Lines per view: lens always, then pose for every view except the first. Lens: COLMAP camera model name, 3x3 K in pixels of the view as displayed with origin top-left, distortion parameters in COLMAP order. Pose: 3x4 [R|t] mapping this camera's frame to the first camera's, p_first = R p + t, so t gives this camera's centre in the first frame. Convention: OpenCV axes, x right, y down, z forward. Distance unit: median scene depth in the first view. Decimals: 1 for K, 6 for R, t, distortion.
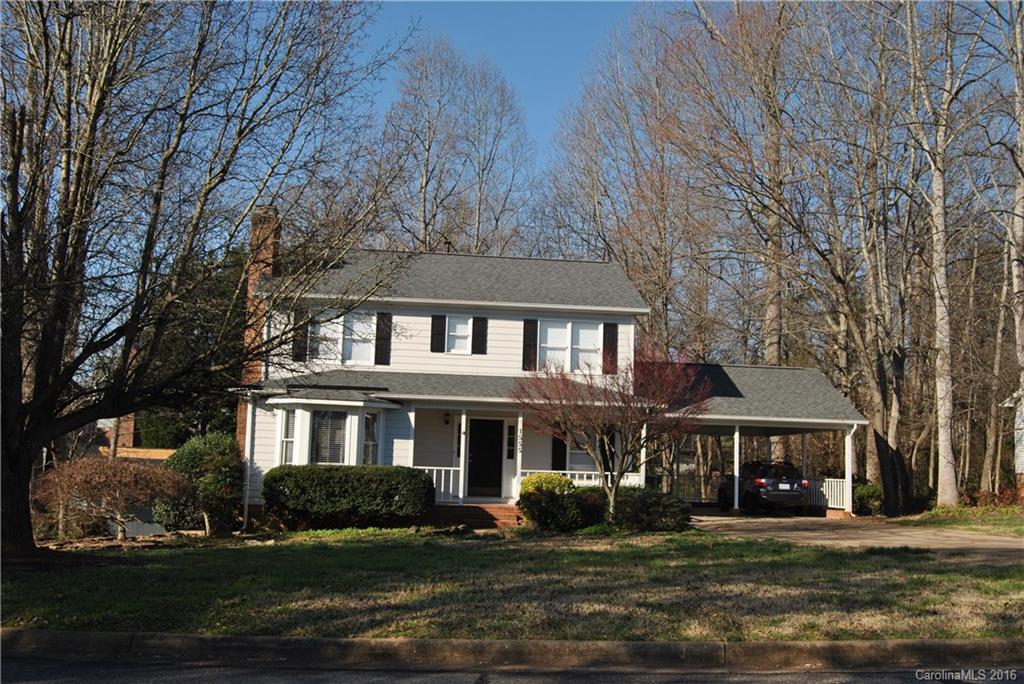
lens RADIAL K [[998.5, 0, 512.0], [0, 998.5, 342.0], [0, 0, 1]] dist [-0.070075, 0.022501]
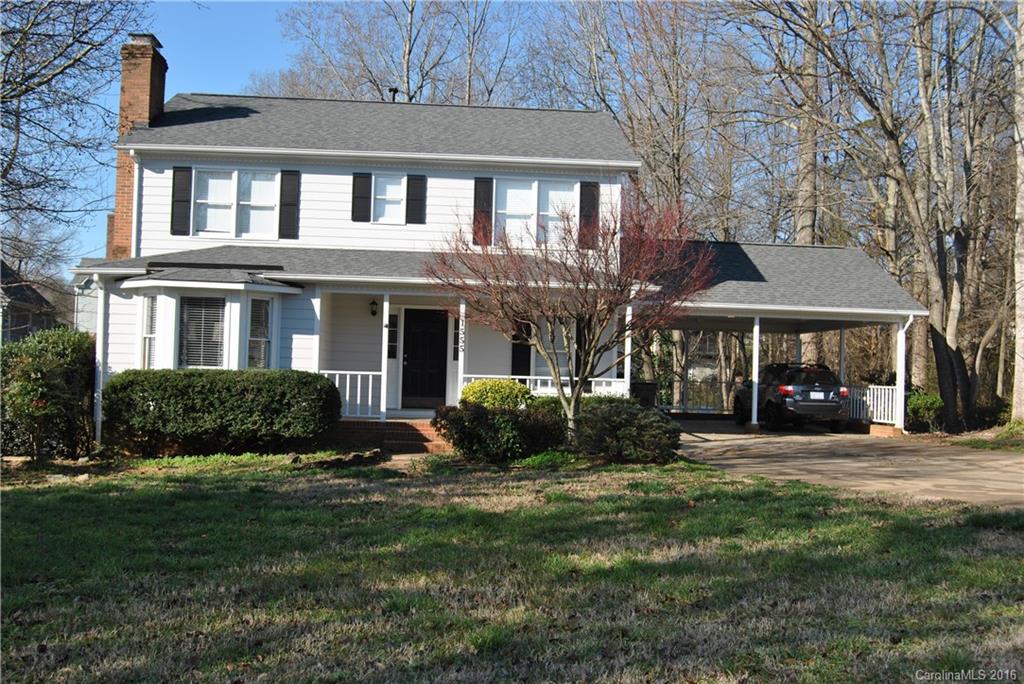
lens RADIAL K [[998.5, 0, 512.0], [0, 998.5, 342.0], [0, 0, 1]] dist [-0.070075, 0.022501]
pose [[0.999521, -0.003877, -0.030719, 0.063591], [0.006744, 0.995571, 0.093769, 0.031231], [0.030220, -0.093932, 0.995120, 0.238064]]
